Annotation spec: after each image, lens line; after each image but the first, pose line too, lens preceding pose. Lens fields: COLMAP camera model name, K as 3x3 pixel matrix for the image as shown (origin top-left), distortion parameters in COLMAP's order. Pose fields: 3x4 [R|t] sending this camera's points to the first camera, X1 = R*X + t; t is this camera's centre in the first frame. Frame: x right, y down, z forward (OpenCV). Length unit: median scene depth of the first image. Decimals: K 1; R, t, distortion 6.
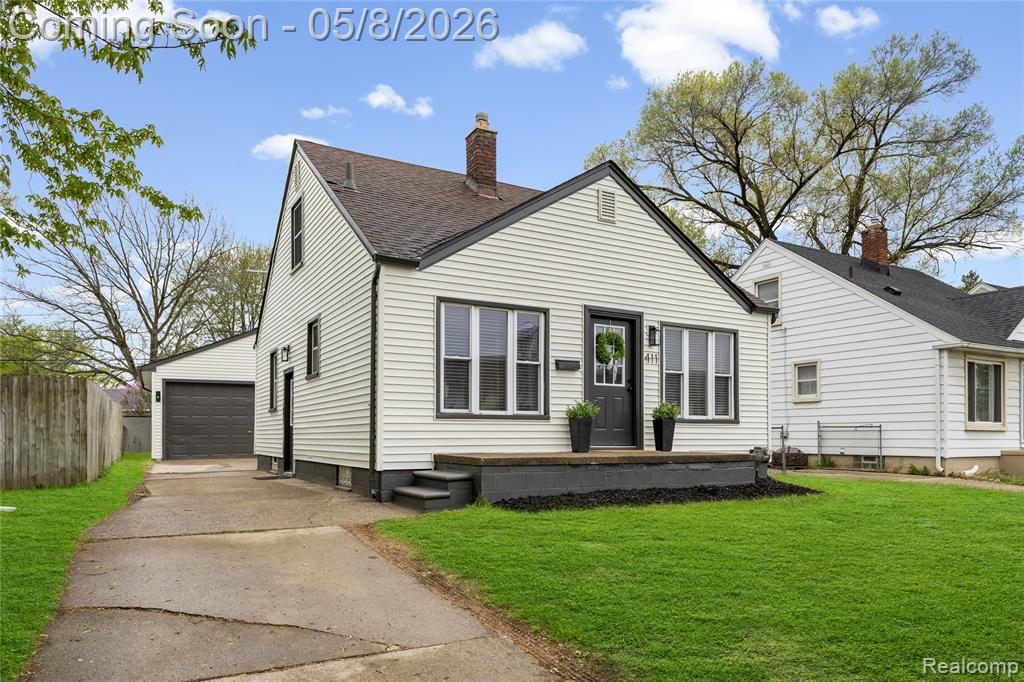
lens RADIAL K [[676.2, 0, 511.8], [0, 676.2, 422.8], [0, 0, 1]] dist [0.003860, 0.000840]
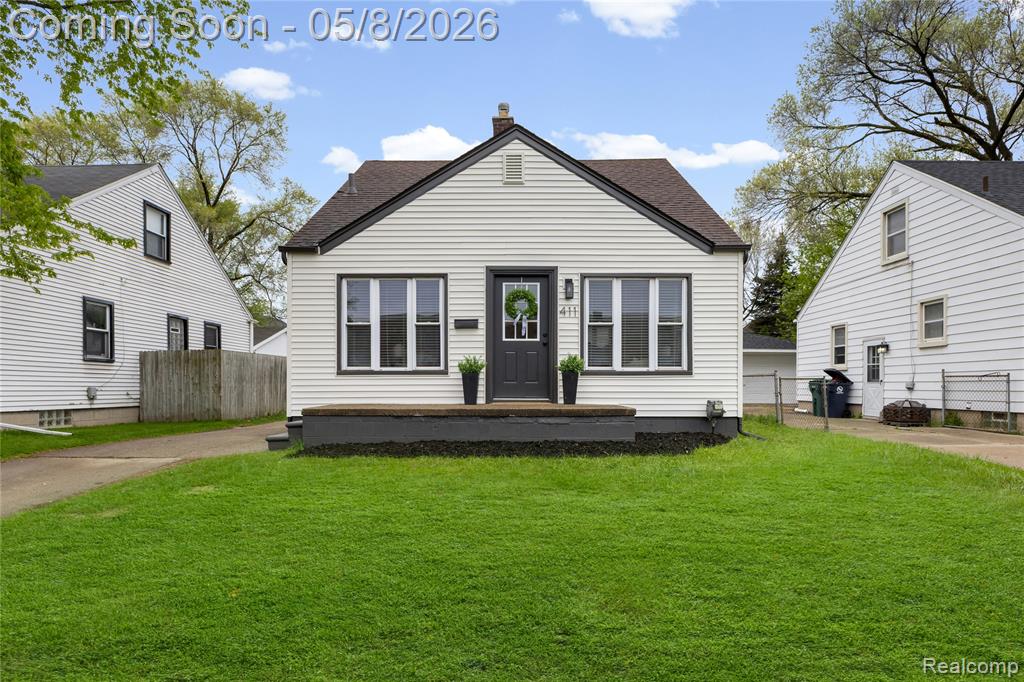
lens RADIAL K [[558.3, 0, 513.1], [0, 558.3, 389.2], [0, 0, 1]] dist [-0.017906, -0.000364]
pose [[0.866590, 0.002471, -0.499014, 0.565502], [0.011121, 0.999644, 0.024262, -0.001024], [0.498896, -0.026574, 0.866254, 0.244804]]
